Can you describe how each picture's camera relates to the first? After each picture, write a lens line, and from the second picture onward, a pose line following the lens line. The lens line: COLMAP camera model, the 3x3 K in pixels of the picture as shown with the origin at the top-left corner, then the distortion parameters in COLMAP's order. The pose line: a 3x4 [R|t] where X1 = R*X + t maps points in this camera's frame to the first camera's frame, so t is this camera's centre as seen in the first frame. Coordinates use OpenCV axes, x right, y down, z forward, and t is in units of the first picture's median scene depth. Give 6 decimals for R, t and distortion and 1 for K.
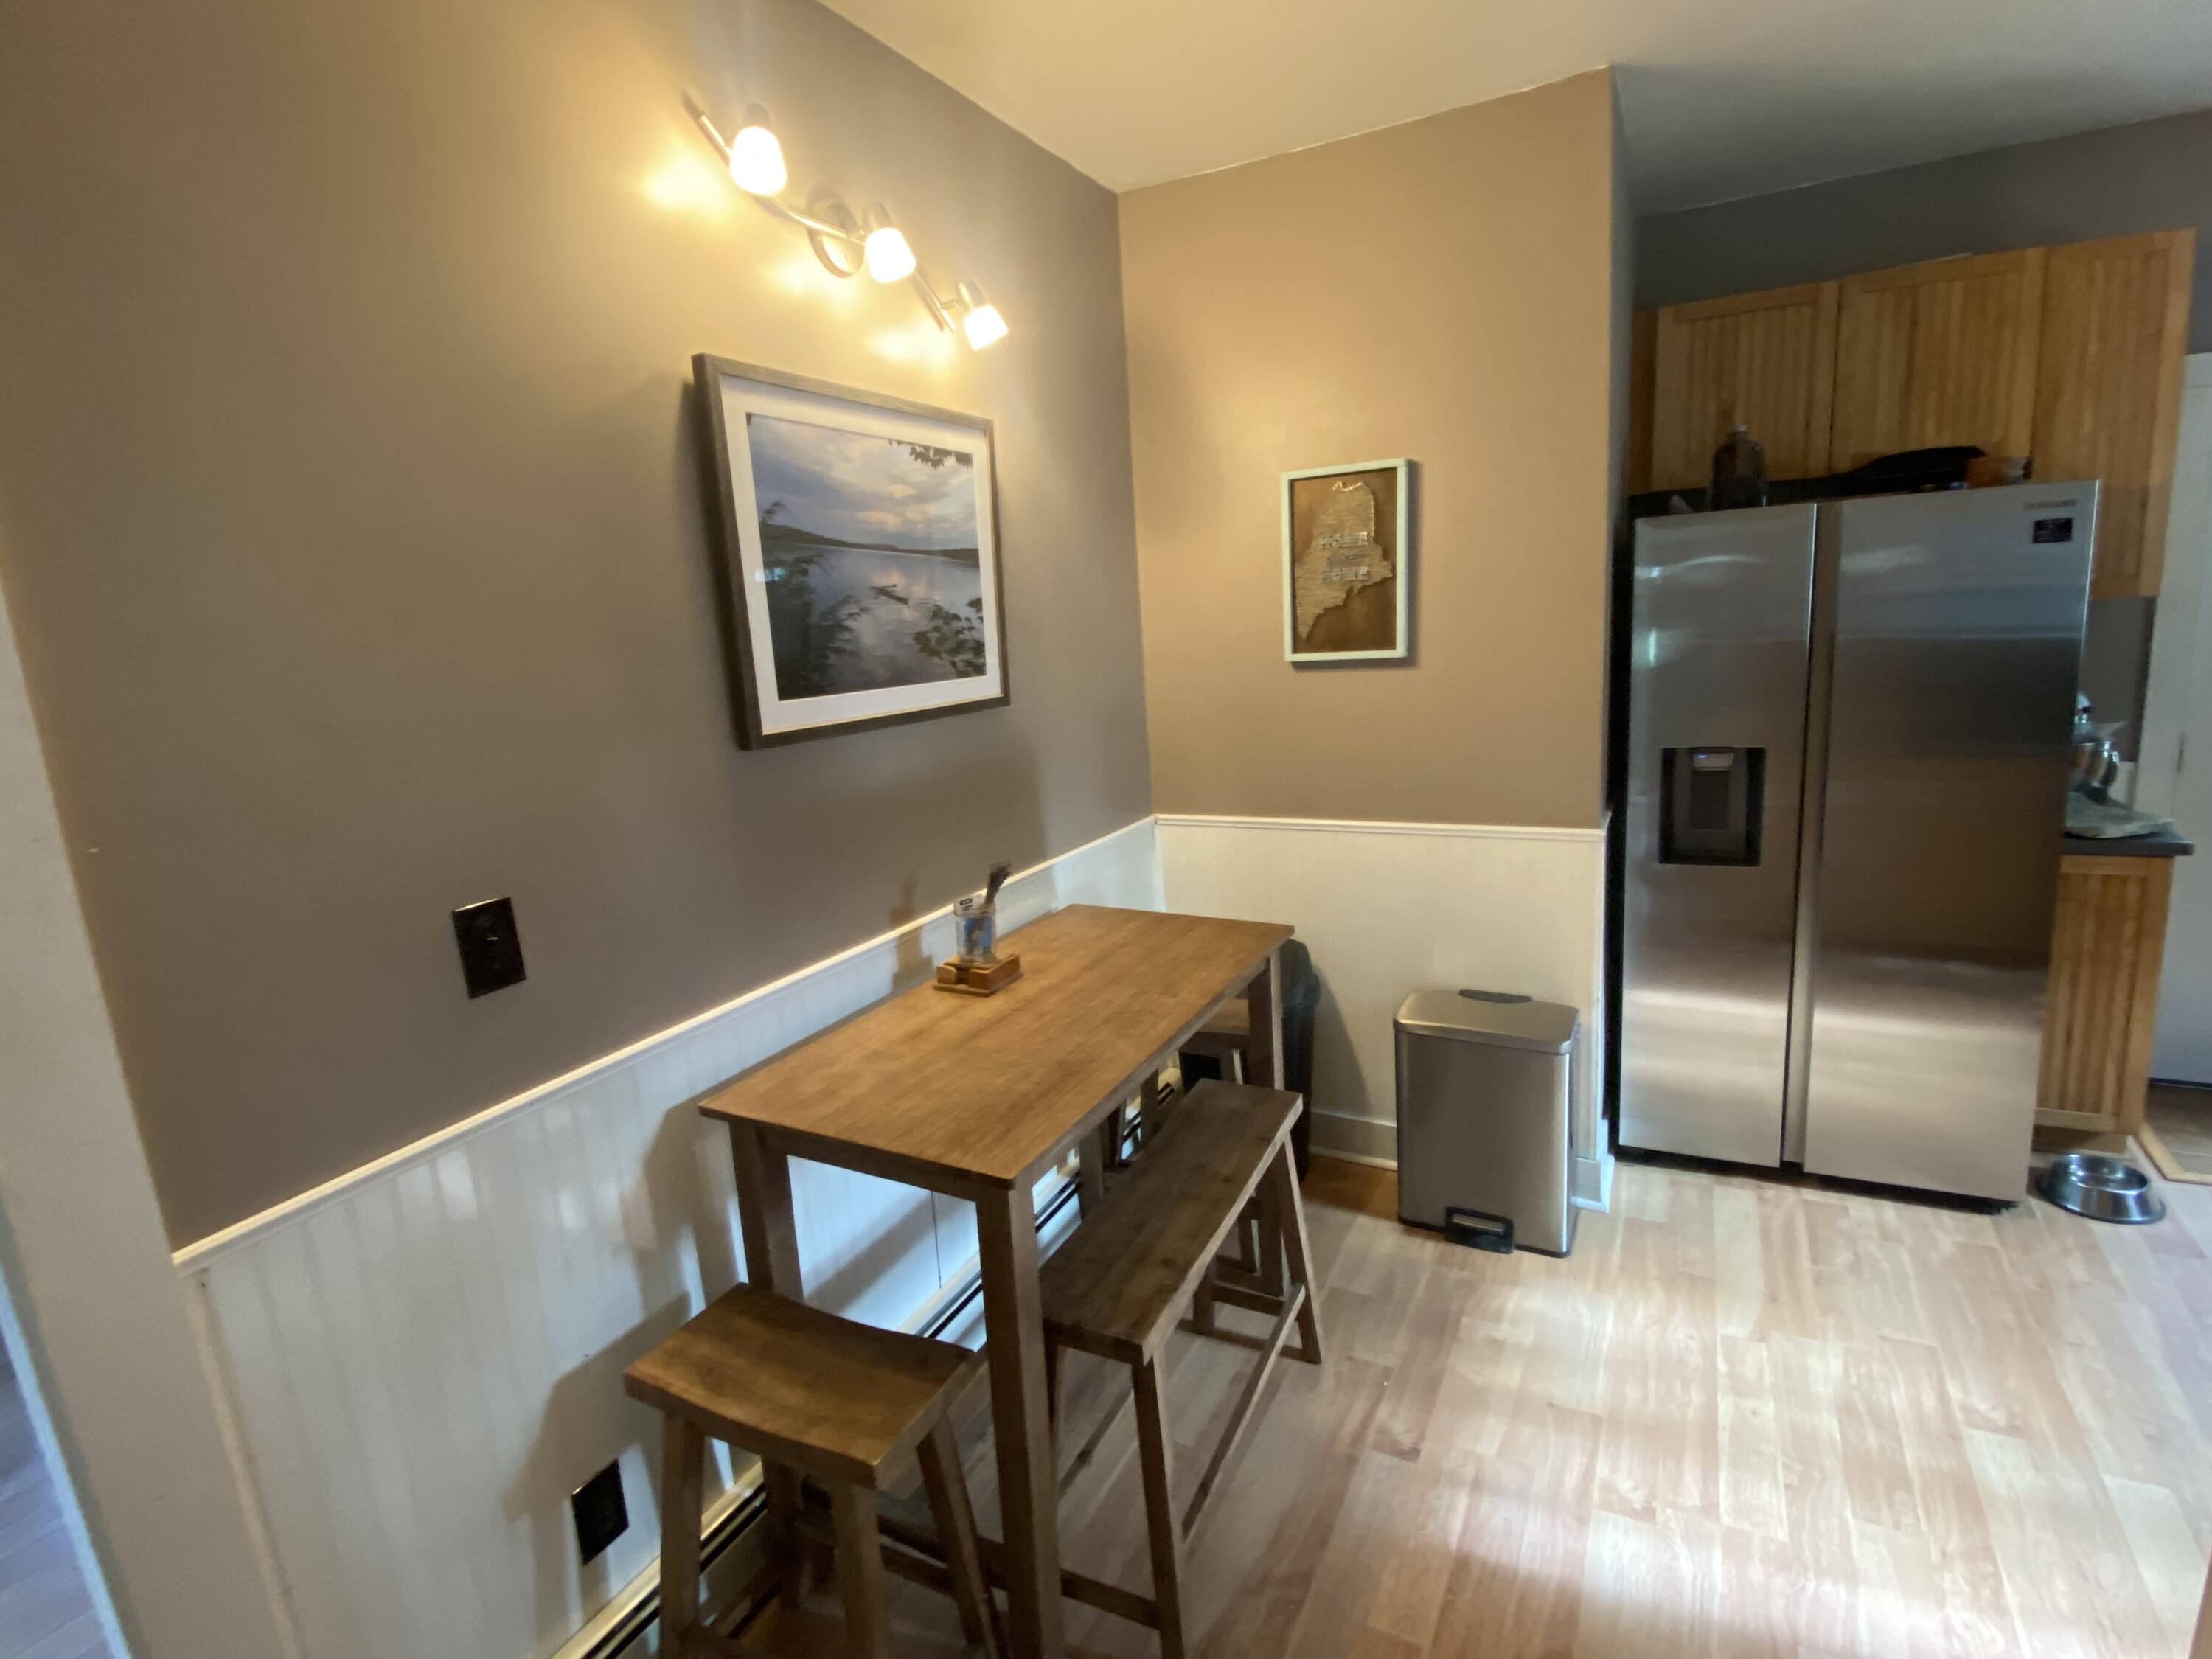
lens RADIAL K [[1102.4, 0, 1104.2], [0, 1102.4, 813.4], [0, 0, 1]] dist [0.000112, 0.000097]
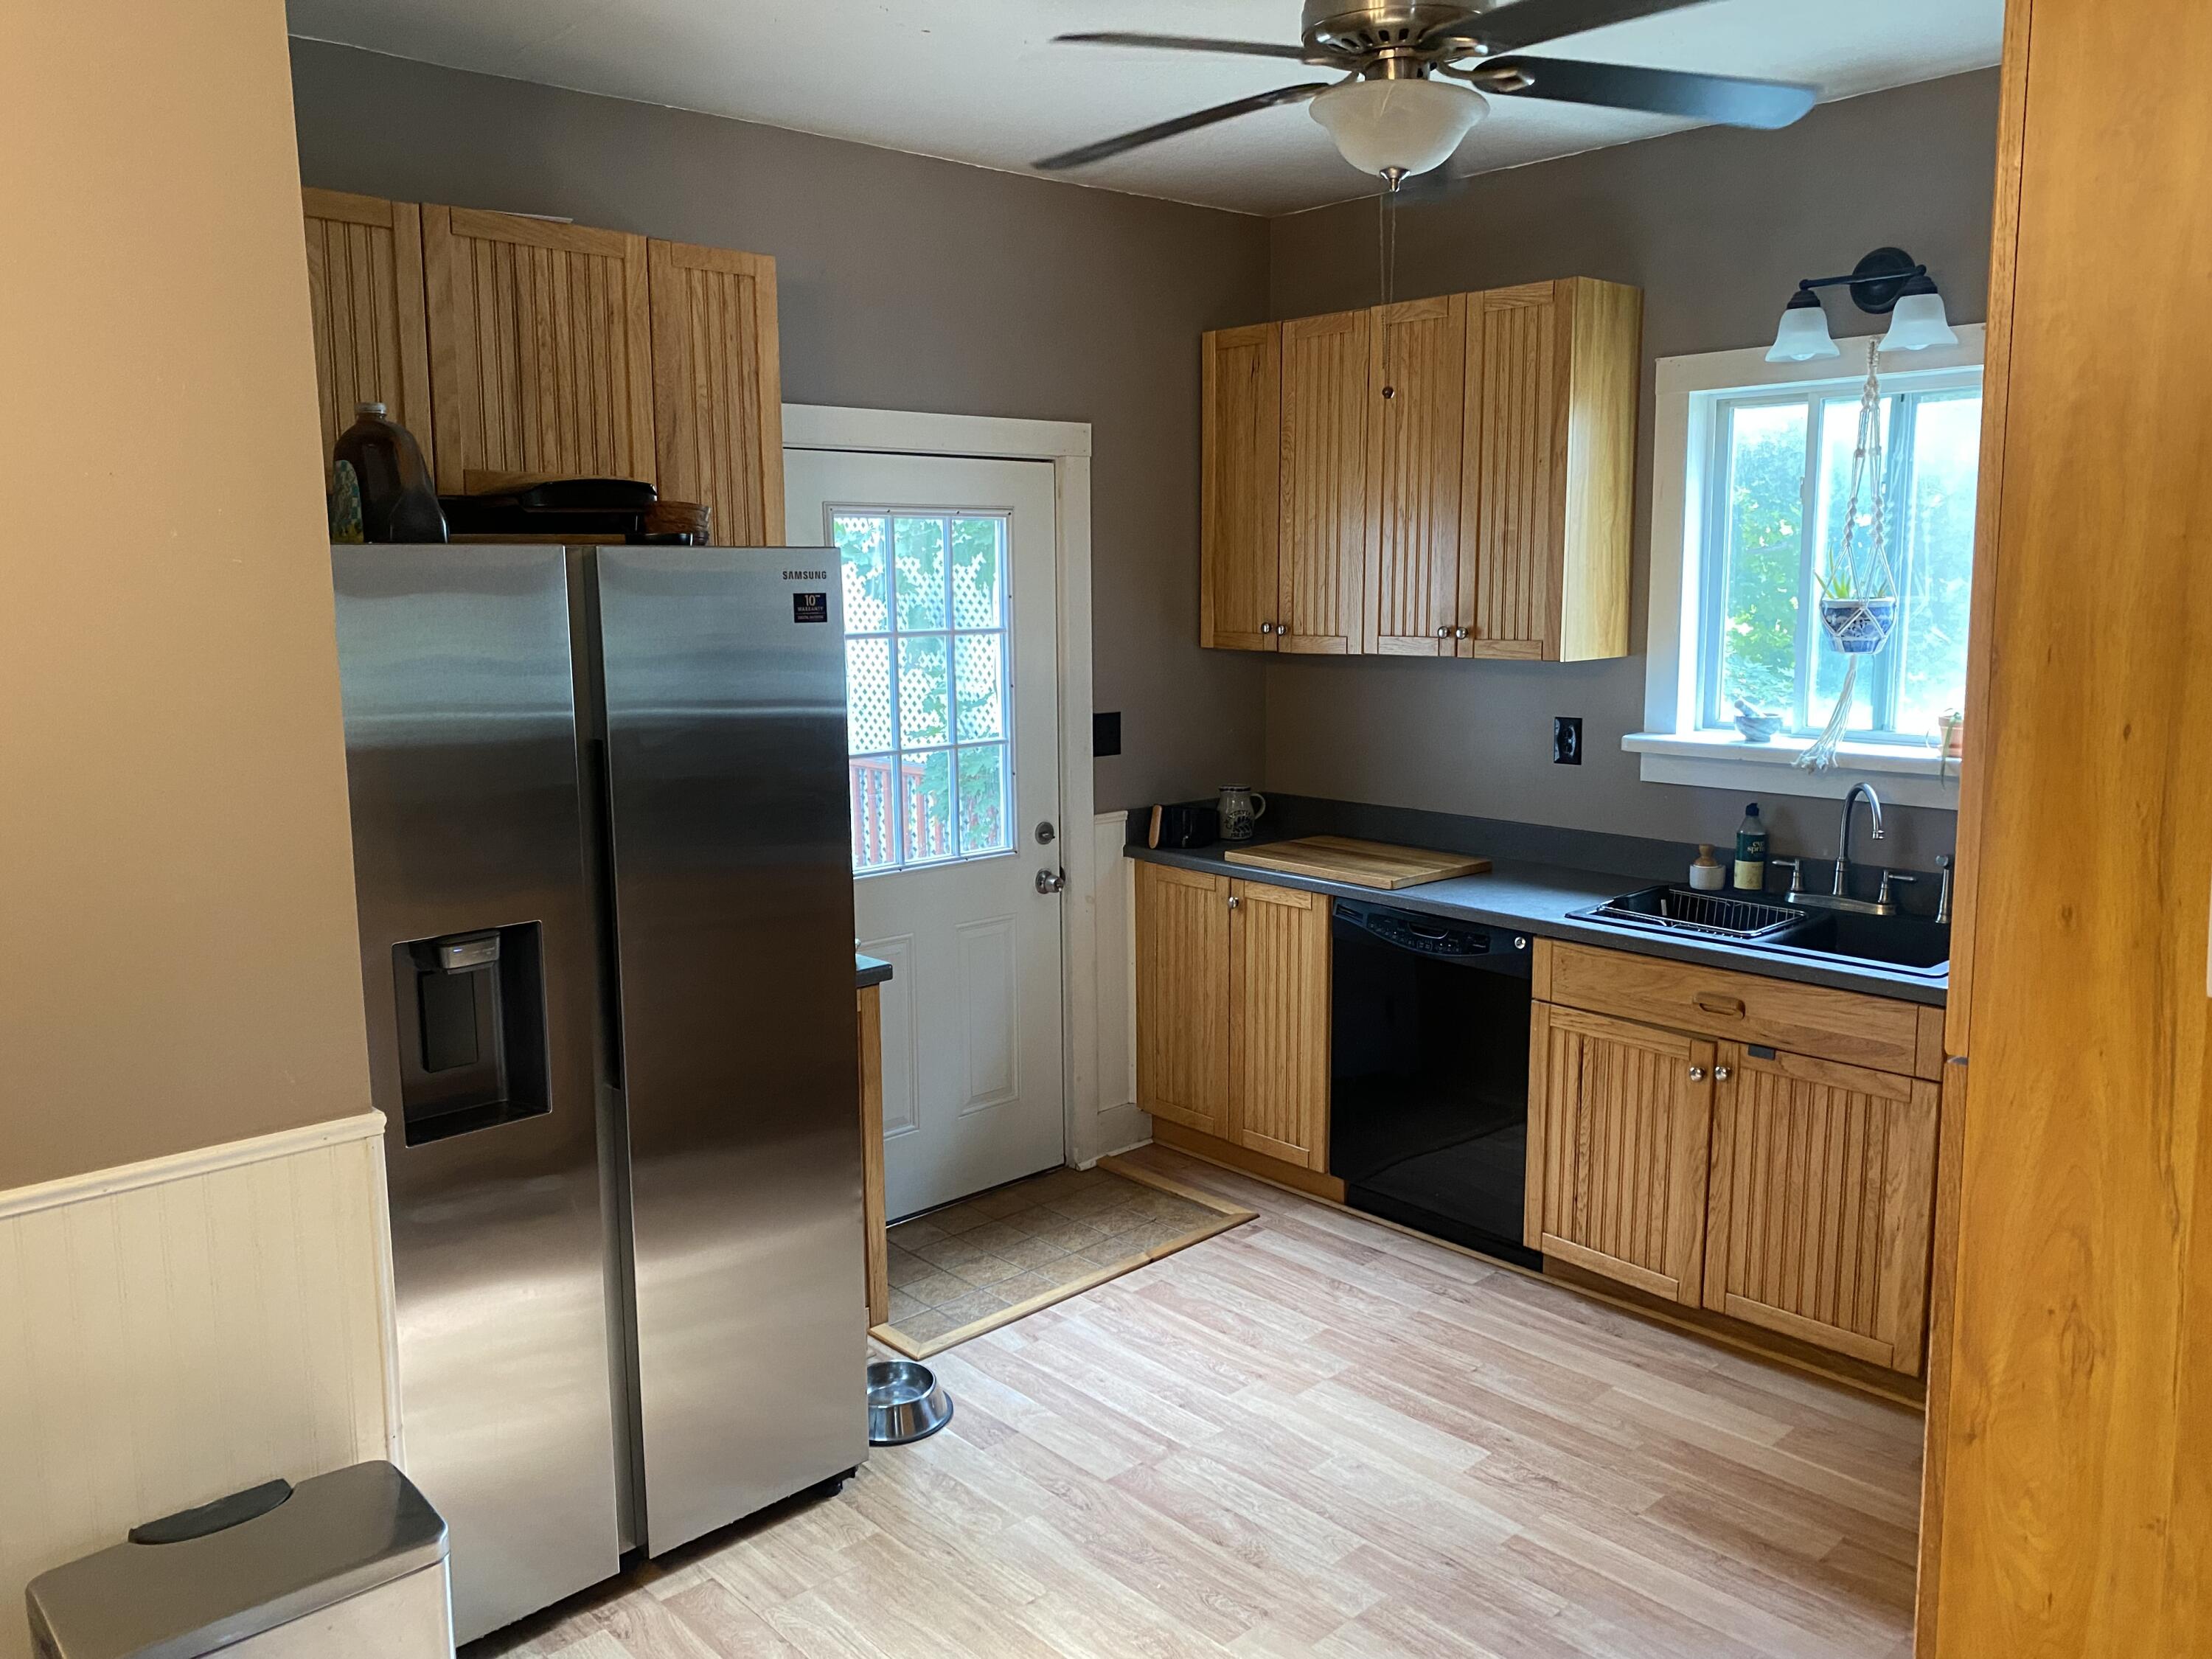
lens RADIAL K [[1716.0, 0, 1106.0], [0, 1716.0, 829.5], [0, 0, 1]] dist [-0.001617, 0.050098]
pose [[0.346315, -0.082742, 0.934462, -0.192010], [0.161979, 0.986416, 0.027312, -0.085460], [-0.924029, 0.141905, 0.355013, 0.337366]]
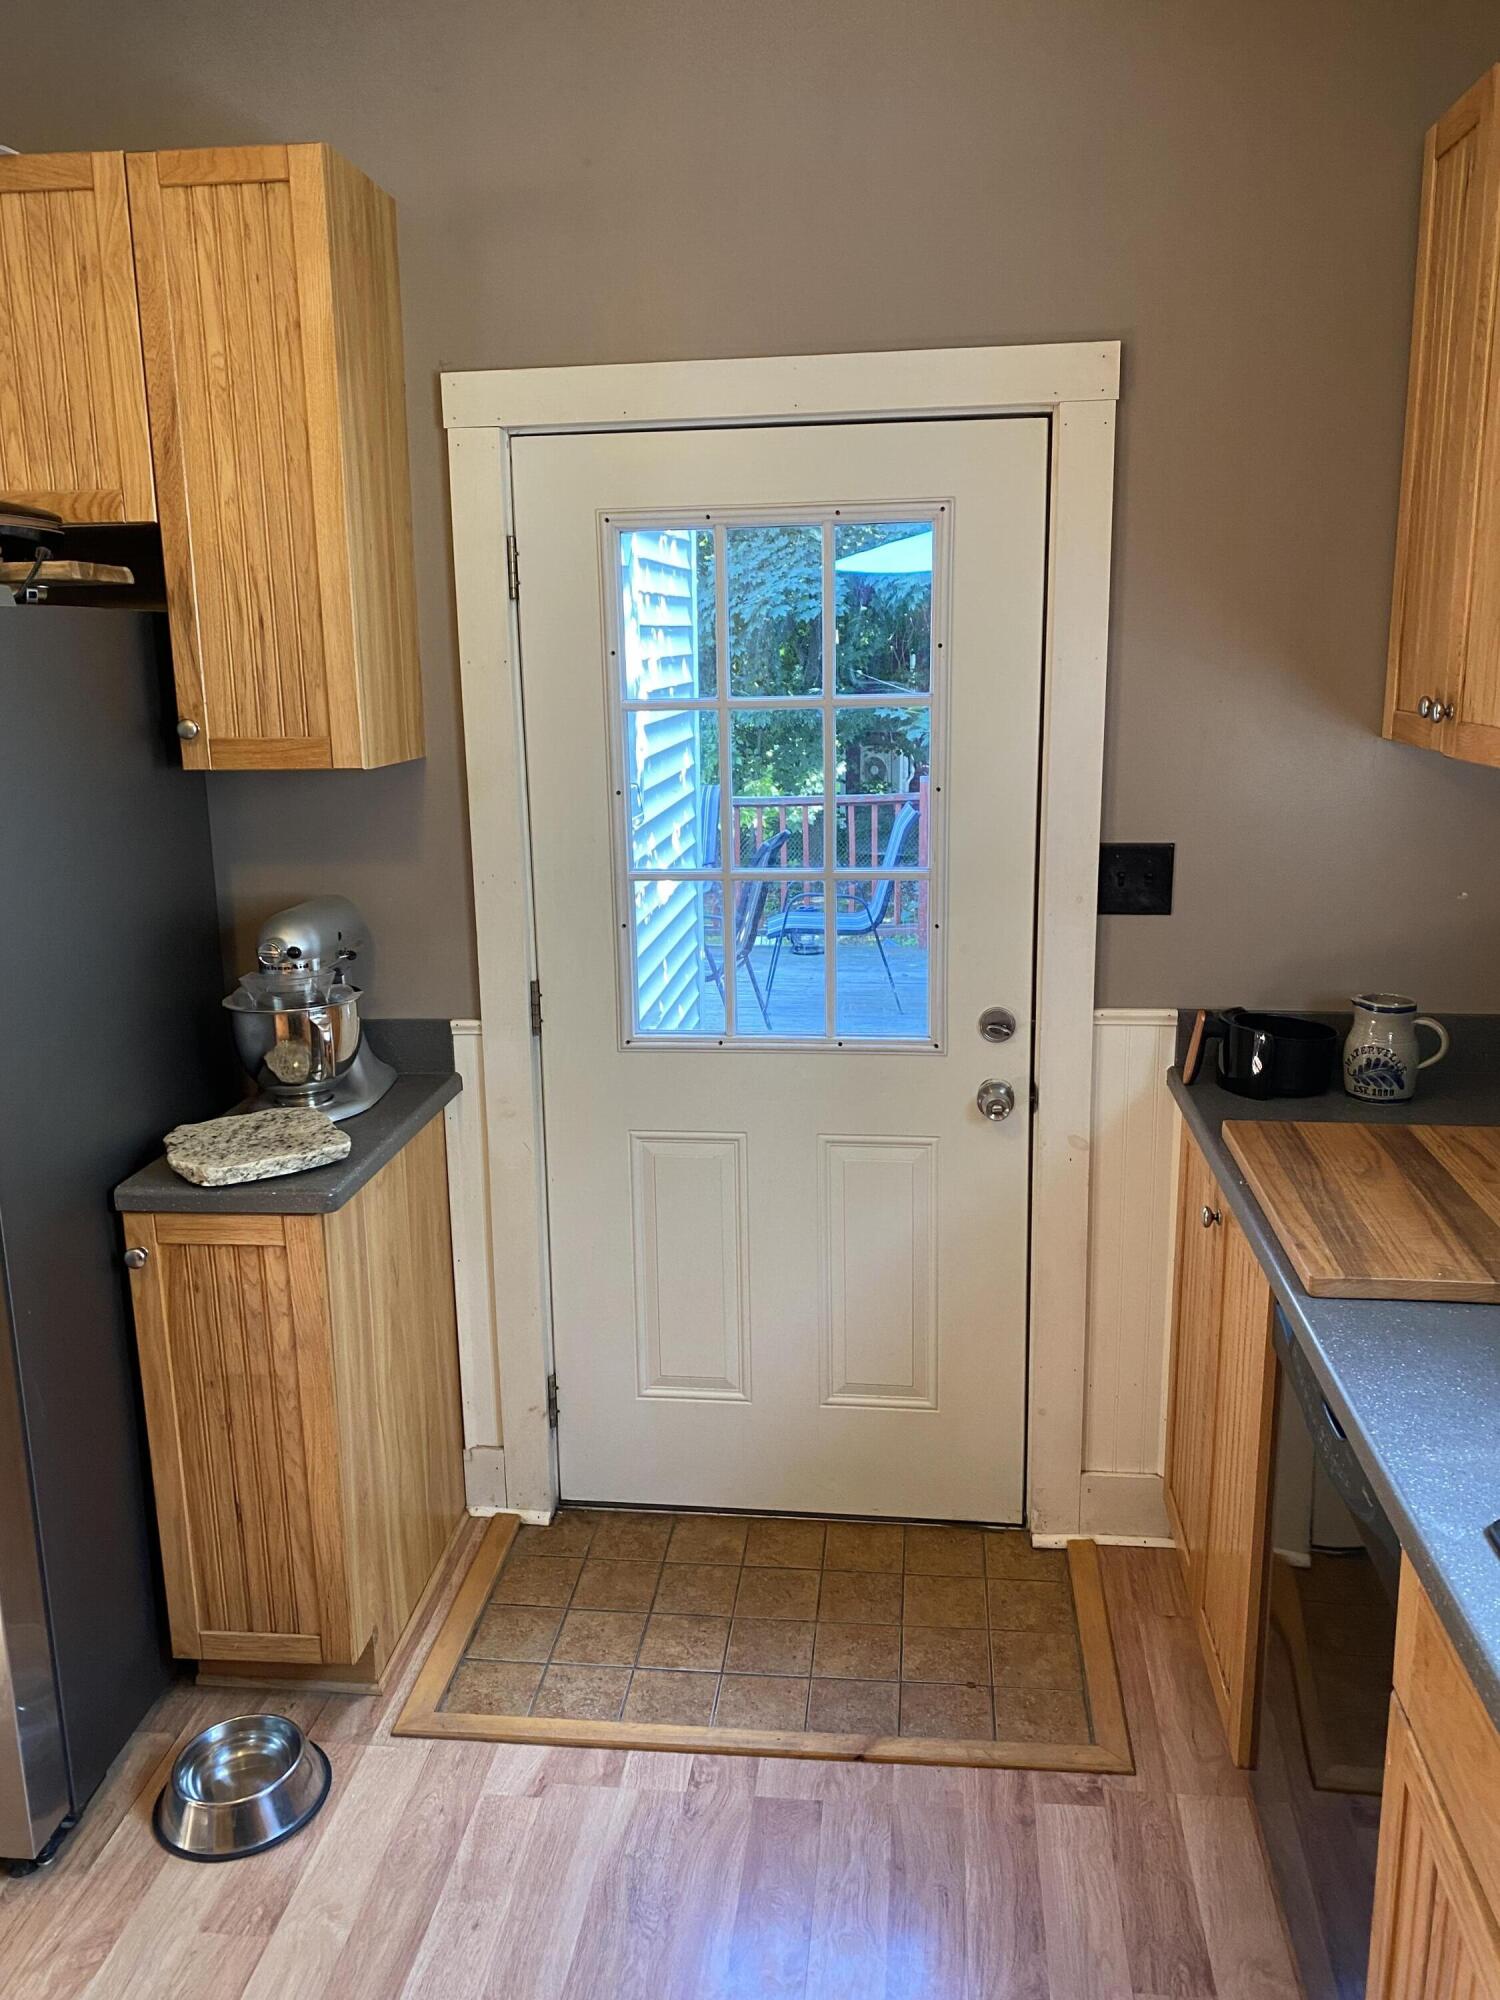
lens RADIAL K [[1551.5, 0, 755.9], [0, 1551.5, 1001.1], [0, 0, 1]] dist [-0.001617, 0.050098]
pose [[0.944613, -0.031874, 0.326636, 0.892221], [0.026565, 0.999433, 0.020703, -0.084877], [-0.327111, -0.010879, 0.944923, 0.129130]]
